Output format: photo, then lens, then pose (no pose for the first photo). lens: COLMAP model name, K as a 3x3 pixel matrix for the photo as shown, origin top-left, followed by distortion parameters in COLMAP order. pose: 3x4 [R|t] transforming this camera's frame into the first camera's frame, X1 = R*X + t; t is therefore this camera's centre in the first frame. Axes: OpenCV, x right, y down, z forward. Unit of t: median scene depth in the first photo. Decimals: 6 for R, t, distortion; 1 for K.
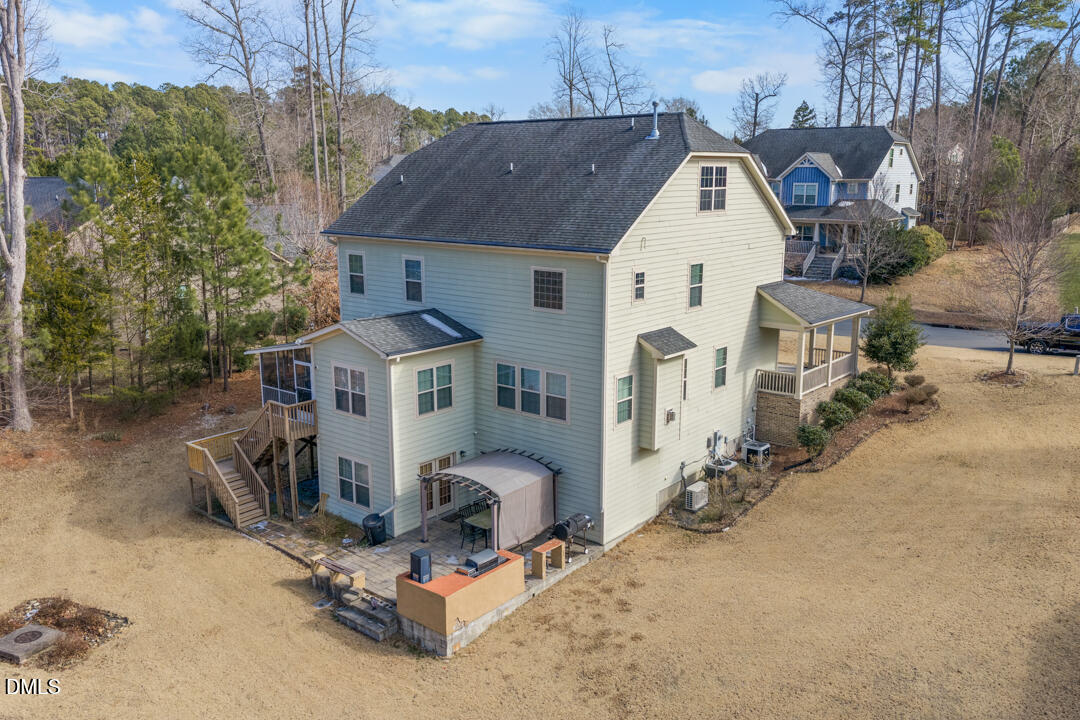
lens RADIAL K [[892.1, 0, 540.0], [0, 892.1, 360.0], [0, 0, 1]] dist [0.006056, -0.003301]
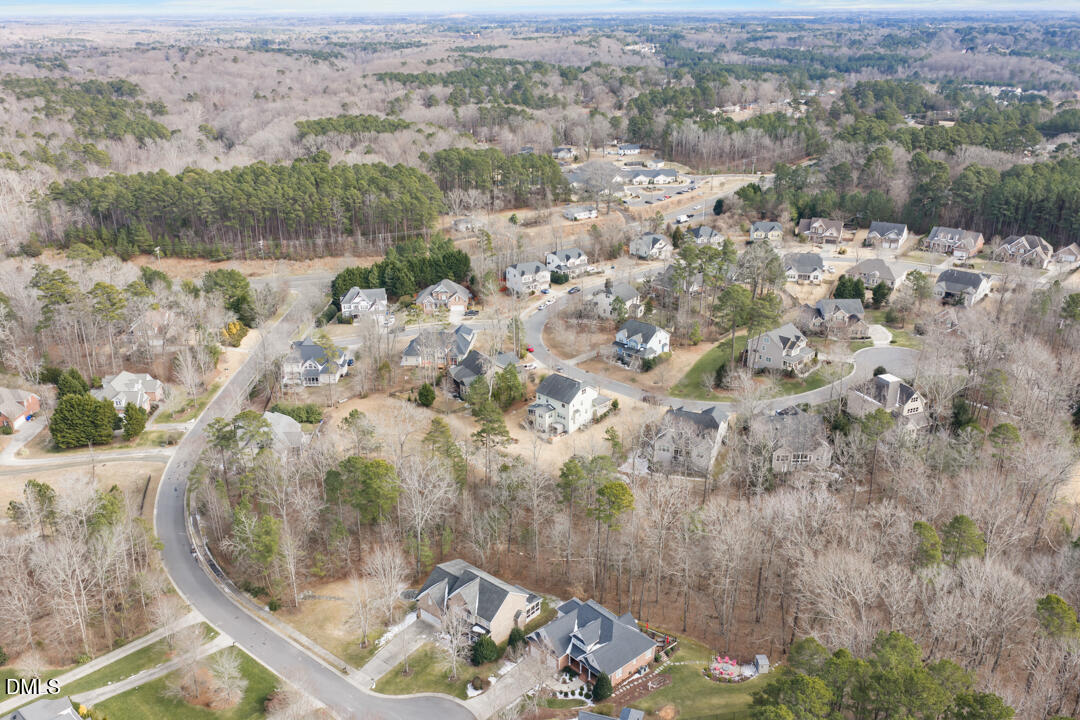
lens RADIAL K [[892.1, 0, 540.0], [0, 892.1, 360.0], [0, 0, 1]] dist [0.006056, -0.003301]
pose [[0.996389, 0.024123, -0.081412, 0.475238], [-0.009514, 0.984473, 0.175279, -2.022283], [0.084376, -0.173872, 0.981147, -7.454637]]
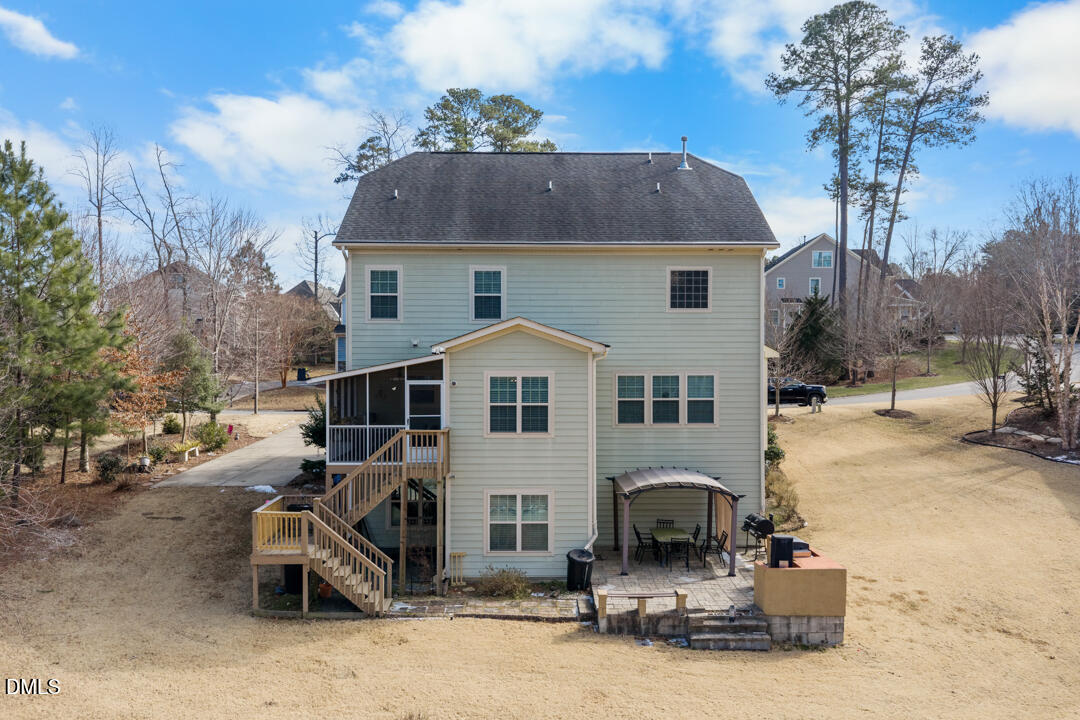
lens RADIAL K [[892.1, 0, 540.0], [0, 892.1, 360.0], [0, 0, 1]] dist [0.006056, -0.003301]
pose [[0.757842, 0.002907, 0.652431, -0.724999], [0.132959, 0.978317, -0.158799, 0.126053], [-0.638747, 0.207091, 0.741024, 0.377569]]
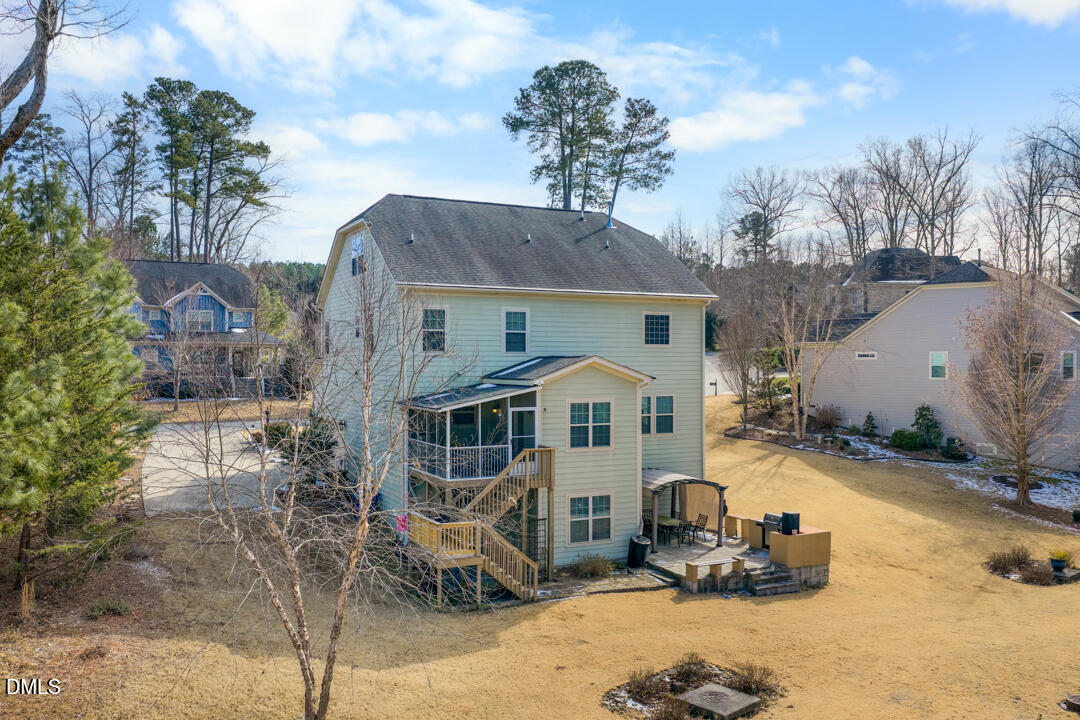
lens RADIAL K [[892.1, 0, 540.0], [0, 892.1, 360.0], [0, 0, 1]] dist [0.006056, -0.003301]
pose [[0.404203, 0.001073, 0.914669, -1.165942], [0.185540, 0.979113, -0.083141, 0.036294], [-0.895653, 0.203314, 0.395561, 0.630481]]
